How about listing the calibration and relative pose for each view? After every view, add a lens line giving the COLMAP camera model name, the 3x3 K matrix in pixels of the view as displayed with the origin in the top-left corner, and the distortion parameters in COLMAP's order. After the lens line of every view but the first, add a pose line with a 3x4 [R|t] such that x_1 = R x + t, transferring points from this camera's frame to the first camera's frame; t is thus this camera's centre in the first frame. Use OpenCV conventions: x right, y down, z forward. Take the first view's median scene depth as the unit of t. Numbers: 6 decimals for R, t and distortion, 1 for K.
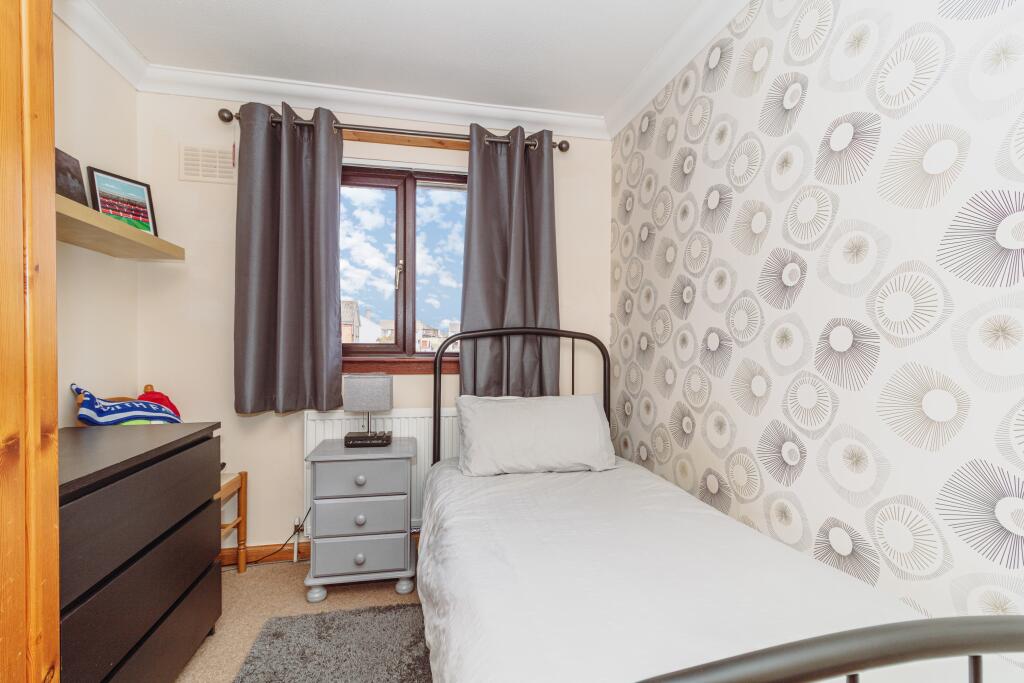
lens RADIAL K [[484.5, 0, 508.0], [0, 484.5, 346.9], [0, 0, 1]] dist [-0.002722, 0.003503]
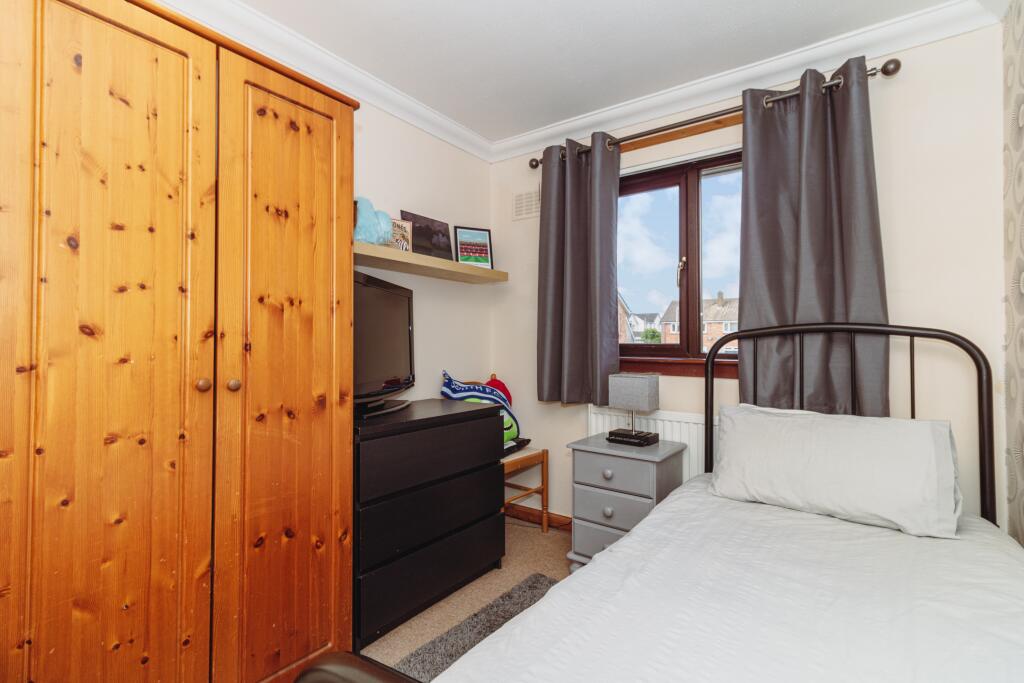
lens RADIAL K [[484.5, 0, 506.5], [0, 484.5, 335.3], [0, 0, 1]] dist [-0.002722, 0.003503]
pose [[0.654748, -0.012954, -0.755736, 0.290462], [-0.003821, 0.999784, -0.020447, -0.003232], [0.755837, 0.016275, 0.654557, 0.114383]]
